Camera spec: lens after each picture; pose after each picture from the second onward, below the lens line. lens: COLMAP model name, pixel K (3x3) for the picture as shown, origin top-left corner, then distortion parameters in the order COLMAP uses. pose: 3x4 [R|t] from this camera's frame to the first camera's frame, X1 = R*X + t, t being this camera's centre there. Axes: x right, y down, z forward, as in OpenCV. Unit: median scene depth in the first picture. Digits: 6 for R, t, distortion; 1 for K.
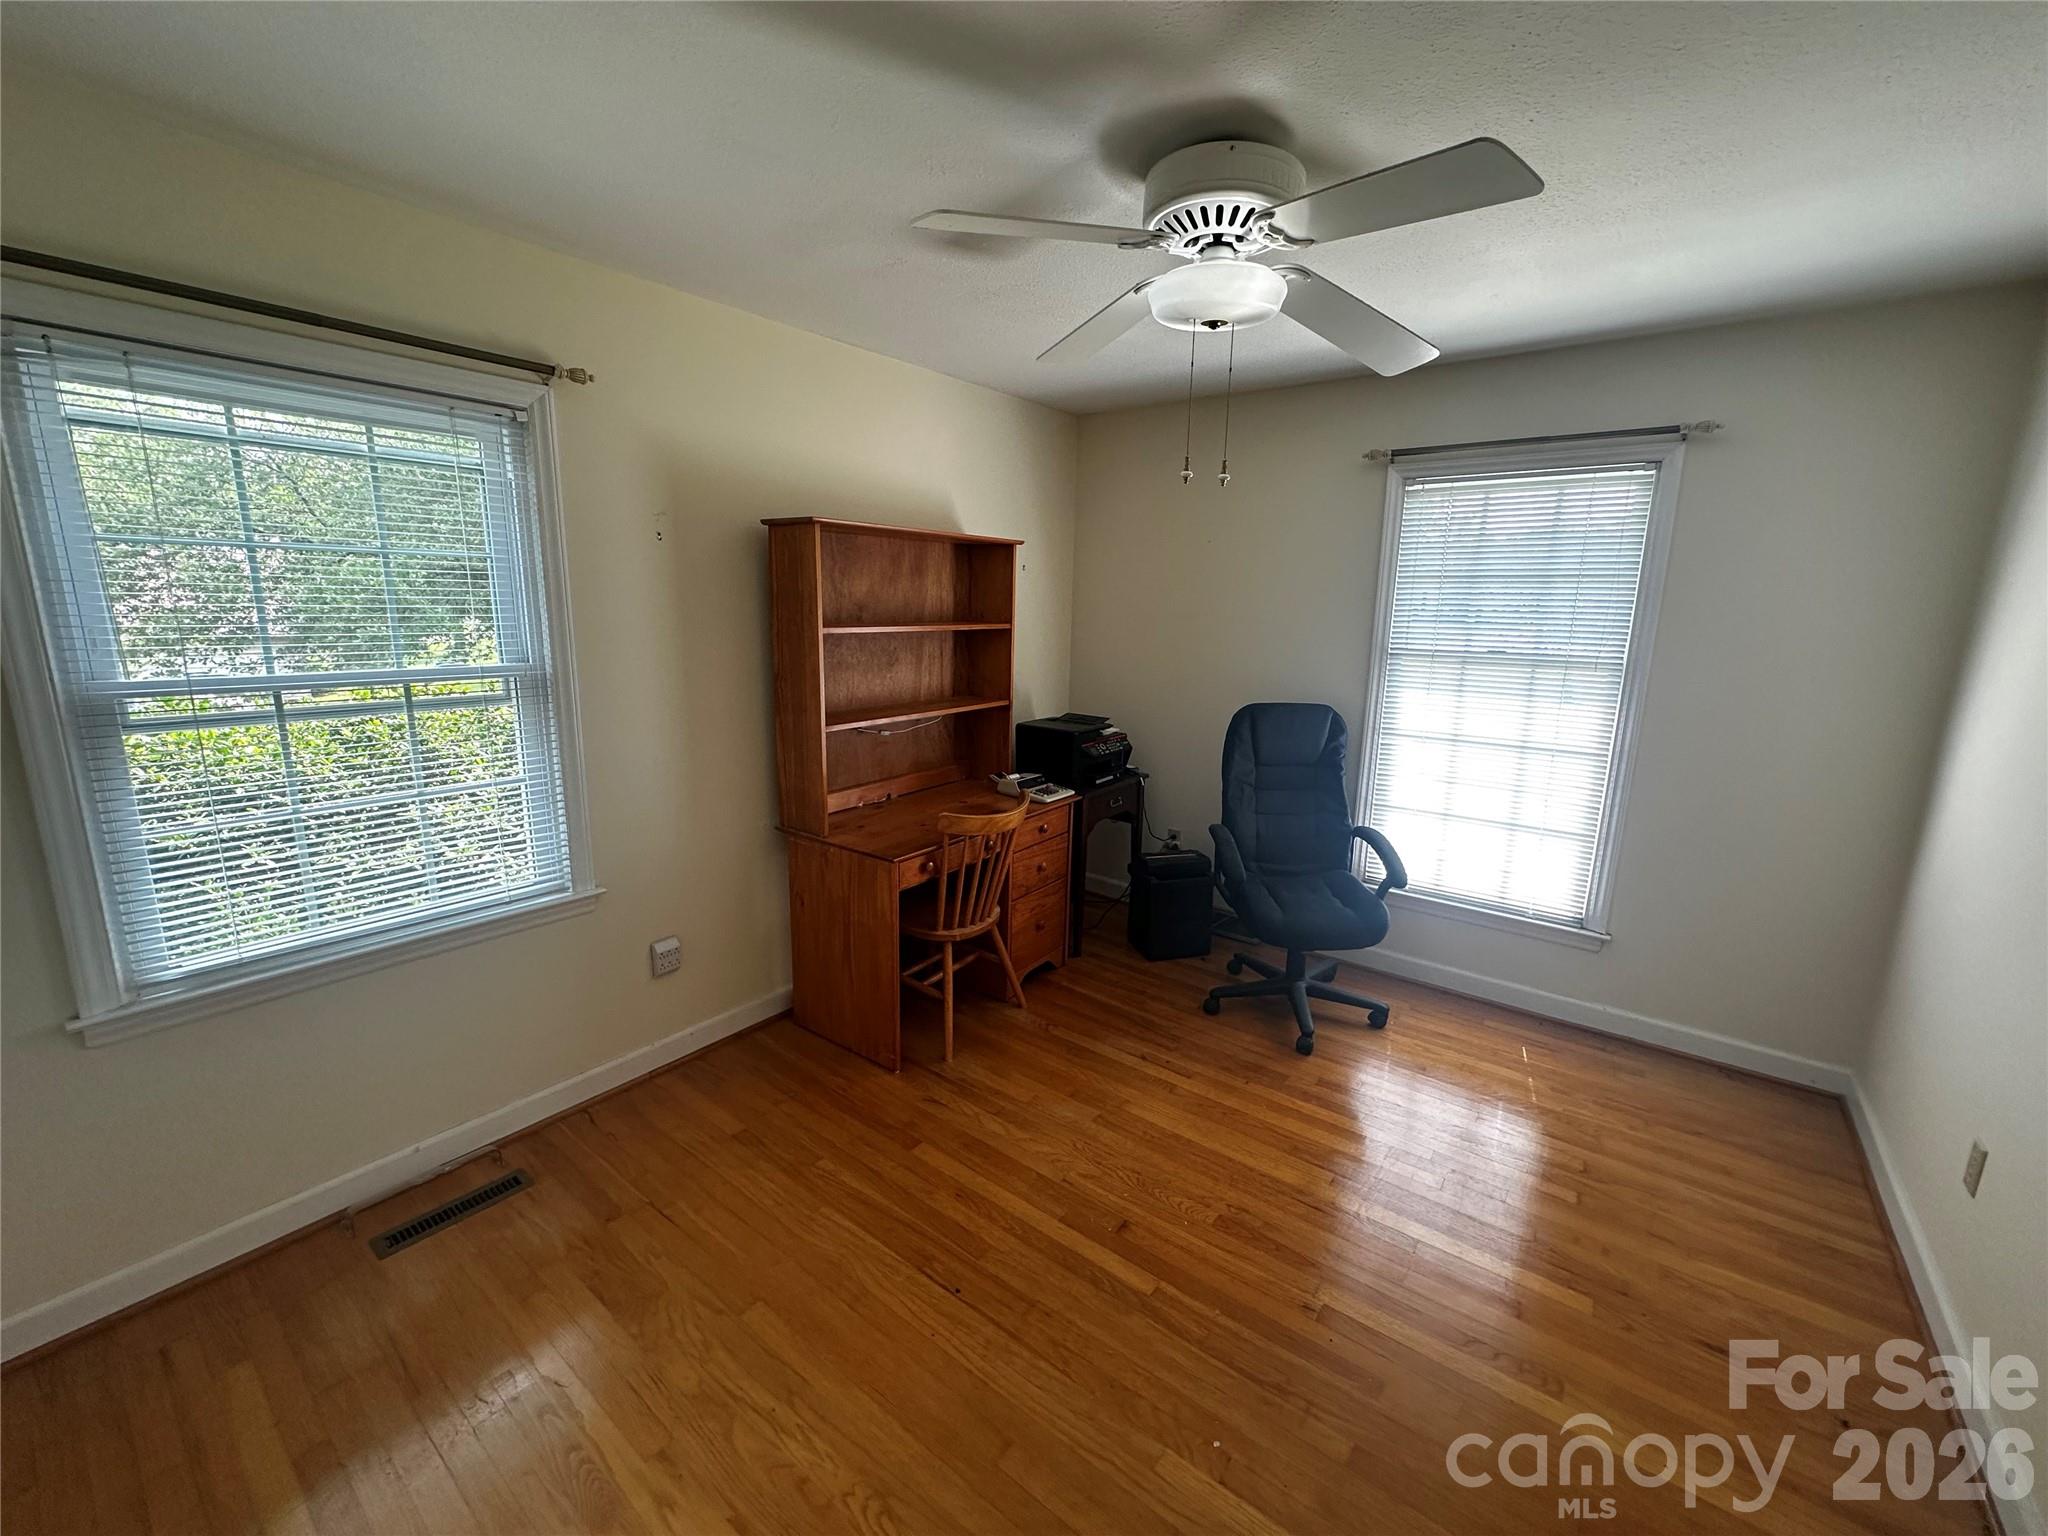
lens RADIAL K [[809.8, 0, 1033.9], [0, 809.8, 770.7], [0, 0, 1]] dist [-0.000801, -0.000037]
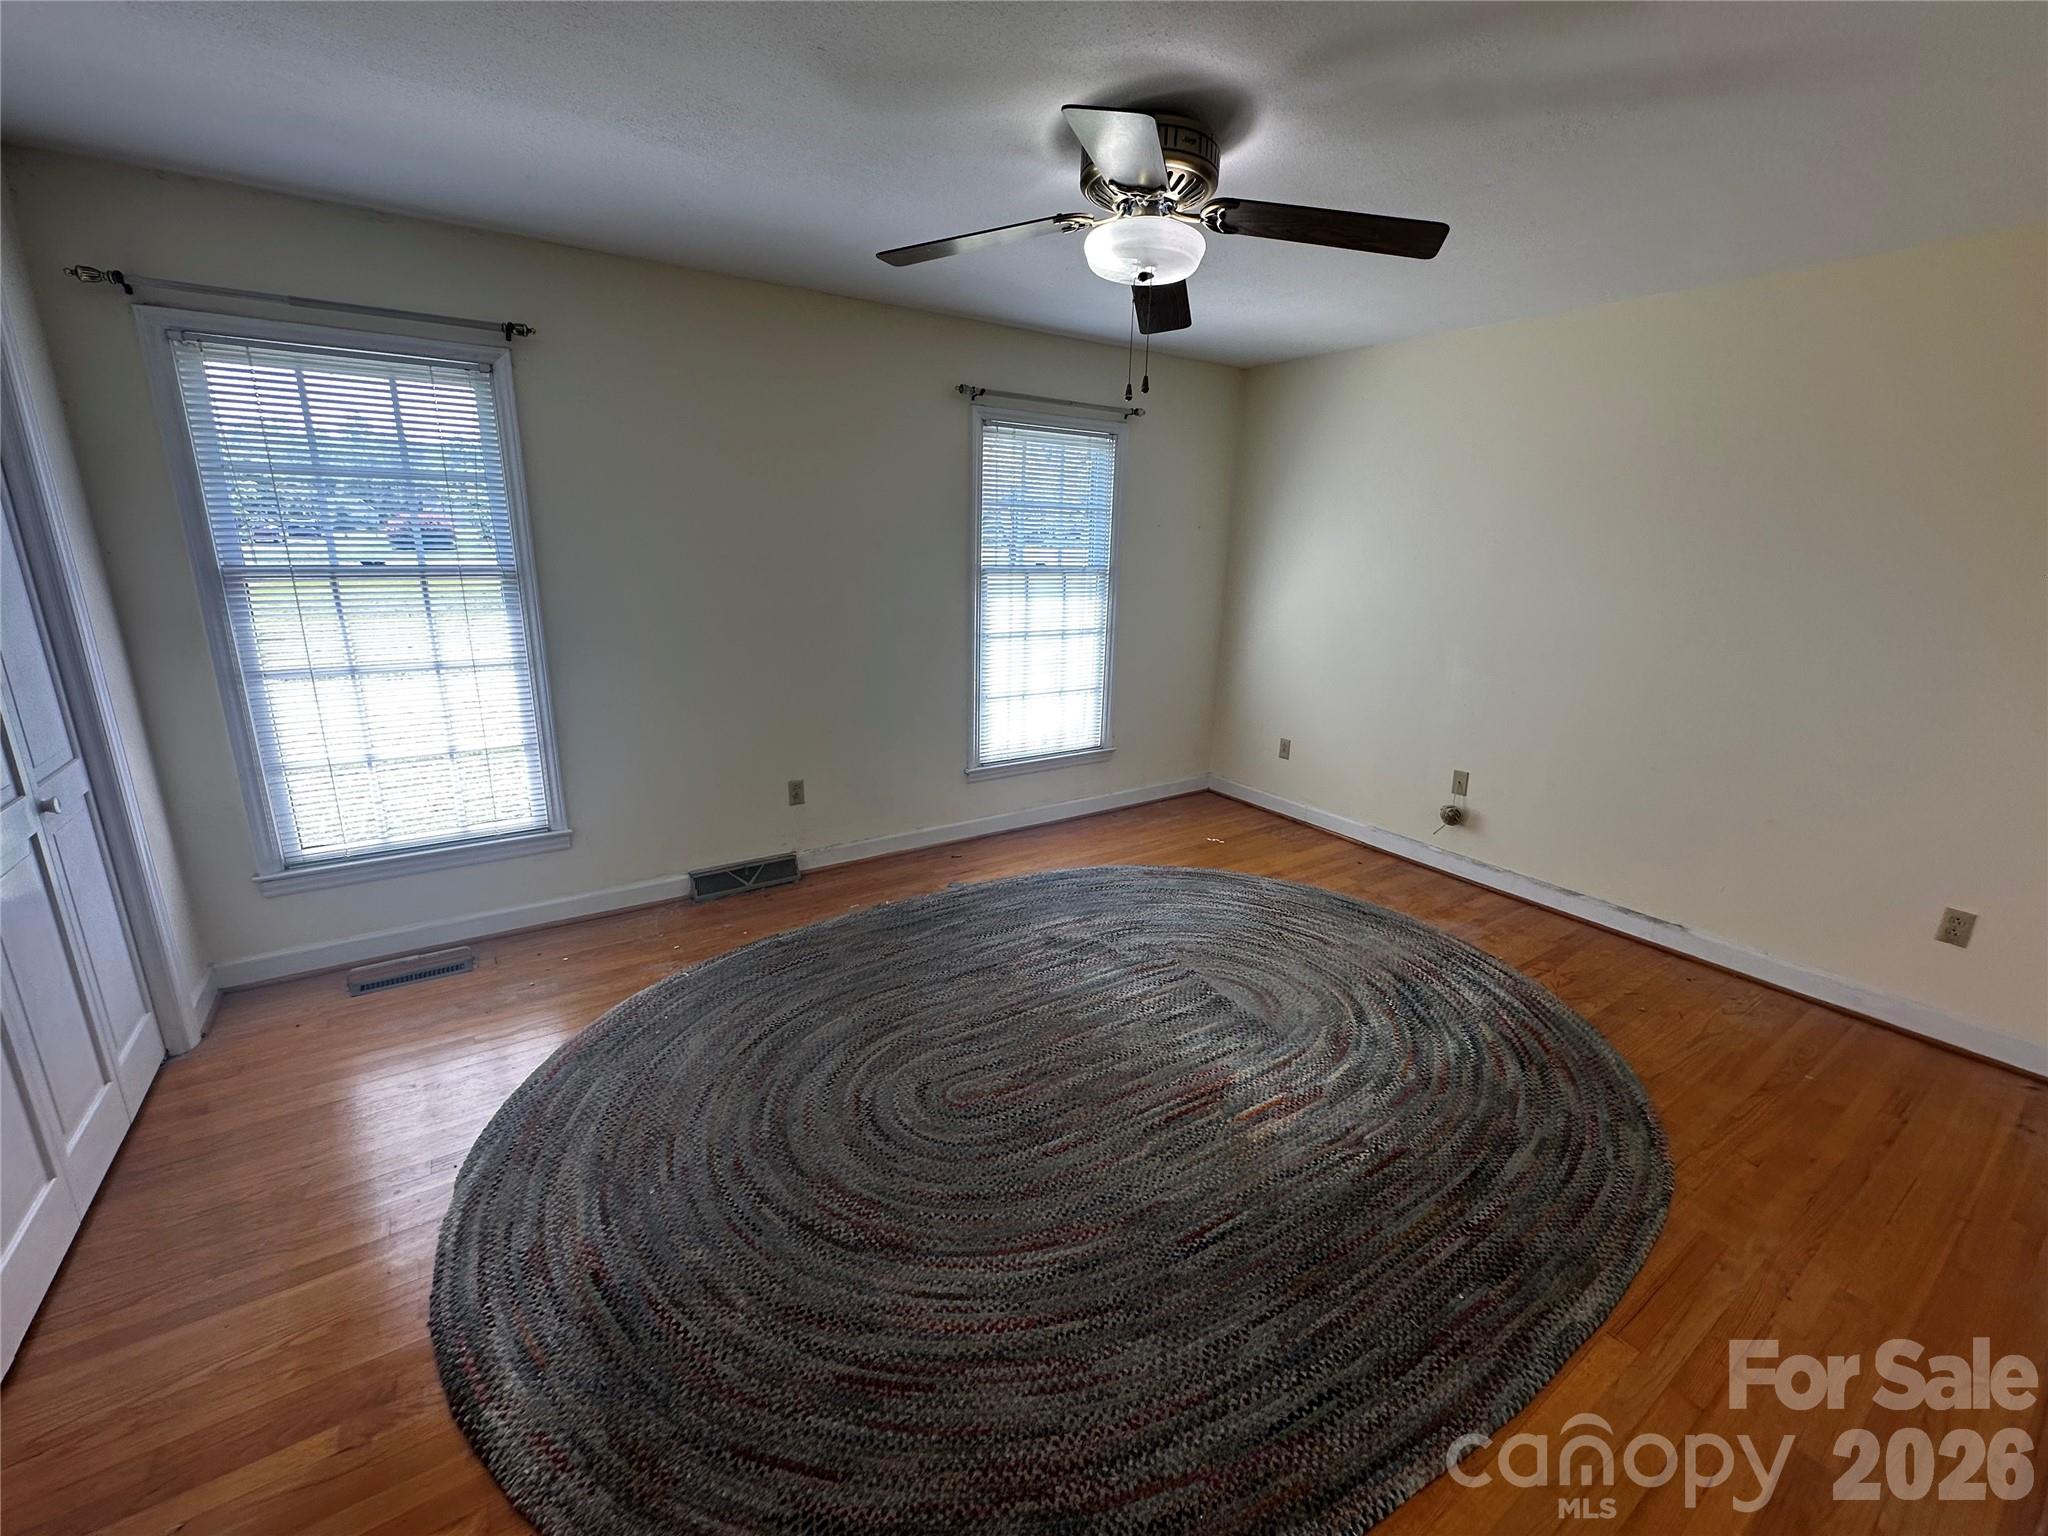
lens RADIAL K [[809.8, 0, 1033.9], [0, 809.8, 770.7], [0, 0, 1]] dist [-0.000801, -0.000037]
pose [[0.327785, -0.275042, 0.903830, -0.691339], [0.173685, 0.957922, 0.228514, -0.123774], [-0.928650, 0.082078, 0.361763, 0.548417]]
